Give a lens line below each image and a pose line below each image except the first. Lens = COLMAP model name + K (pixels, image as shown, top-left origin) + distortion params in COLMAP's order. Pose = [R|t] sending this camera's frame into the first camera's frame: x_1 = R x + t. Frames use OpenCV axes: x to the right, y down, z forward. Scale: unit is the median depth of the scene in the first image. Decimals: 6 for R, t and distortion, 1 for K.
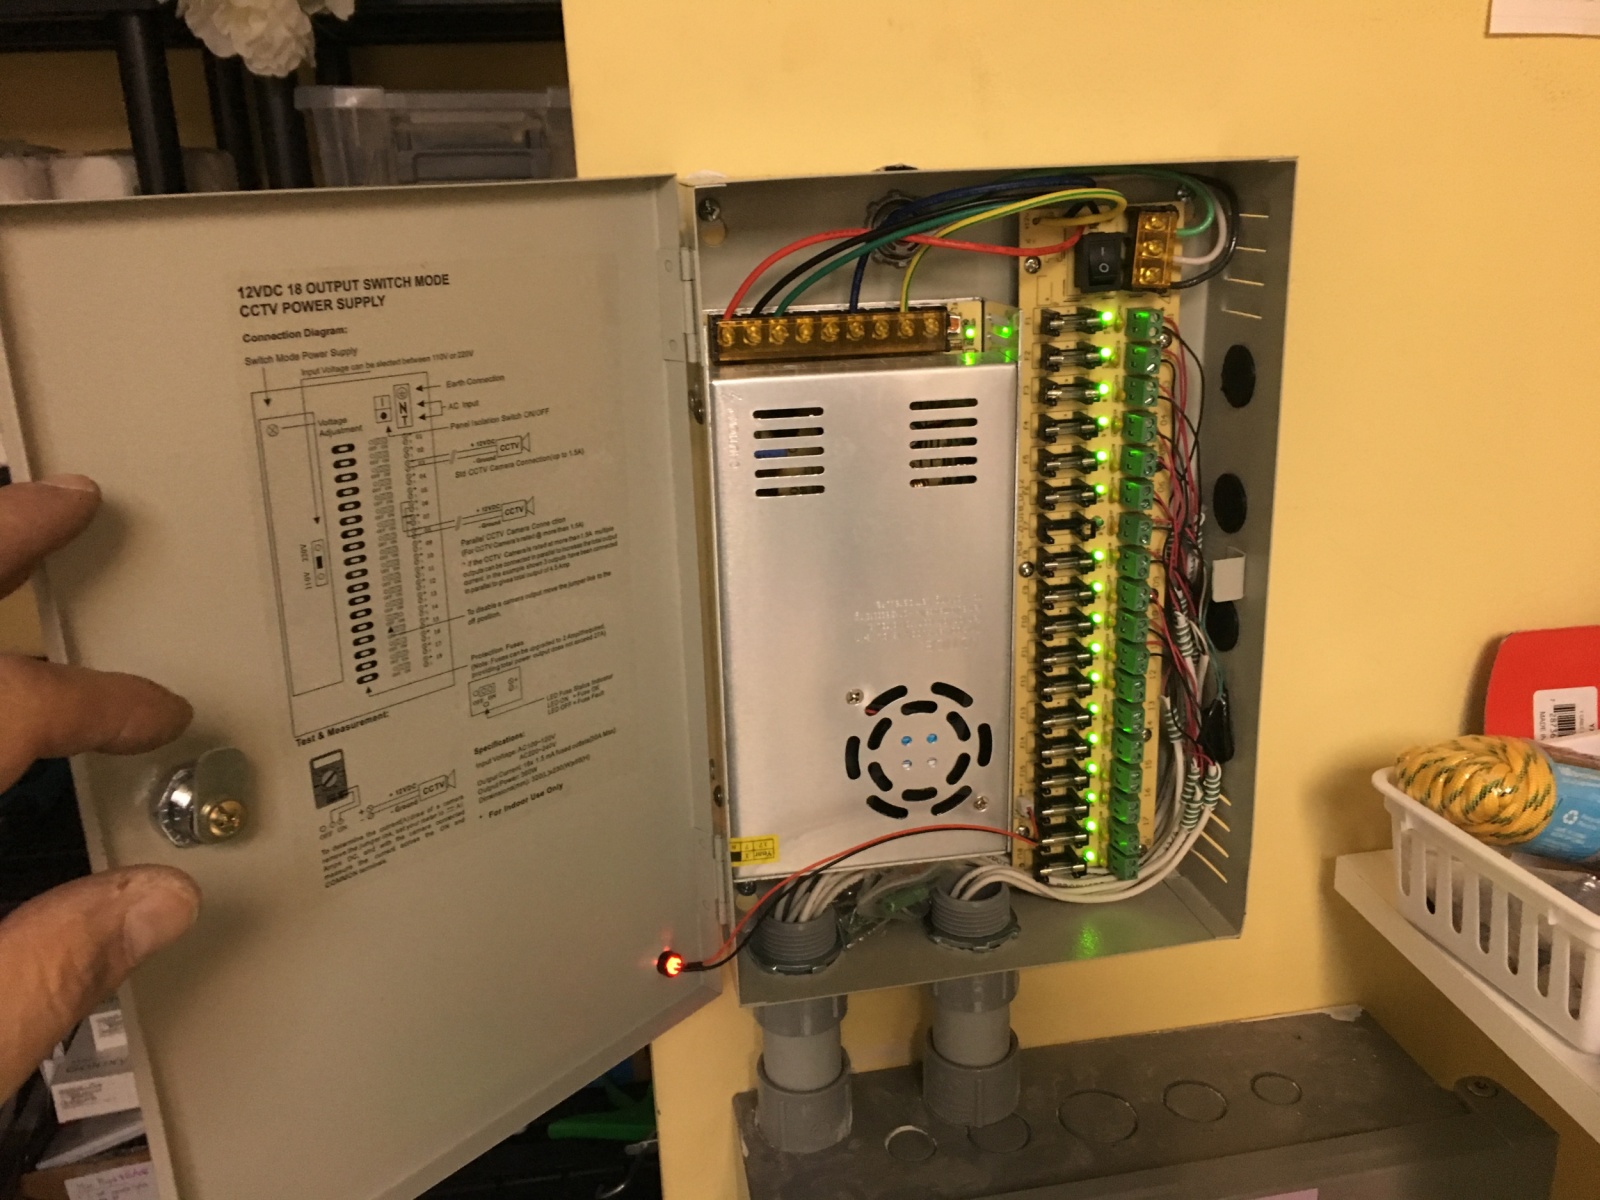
lens RADIAL K [[1372.1, 0, 802.4], [0, 1372.1, 602.8], [0, 0, 1]] dist [0.040176, -0.036371]
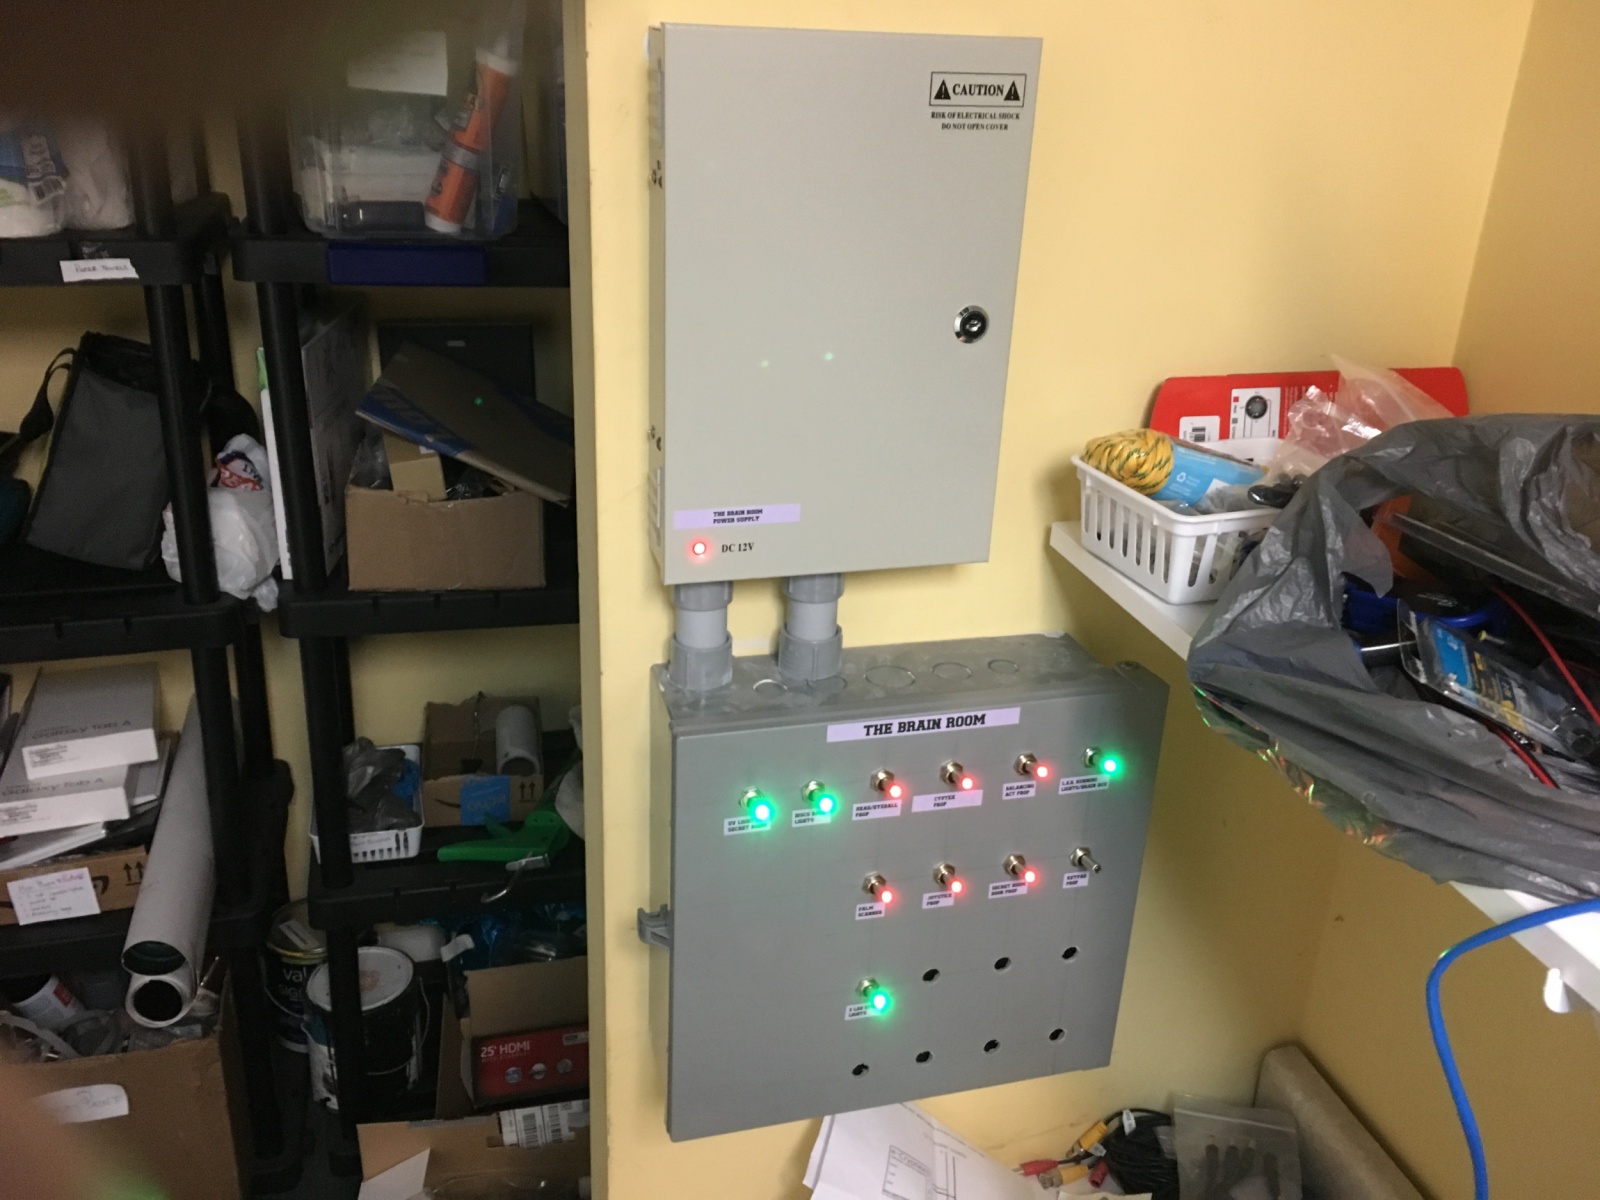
lens RADIAL K [[1372.1, 0, 797.3], [0, 1372.1, 595.1], [0, 0, 1]] dist [0.040176, -0.036371]
pose [[0.992588, 0.035631, 0.116189, -0.072556], [-0.045233, 0.995681, 0.081080, 0.161547], [-0.112798, -0.085734, 0.989912, -0.511426]]
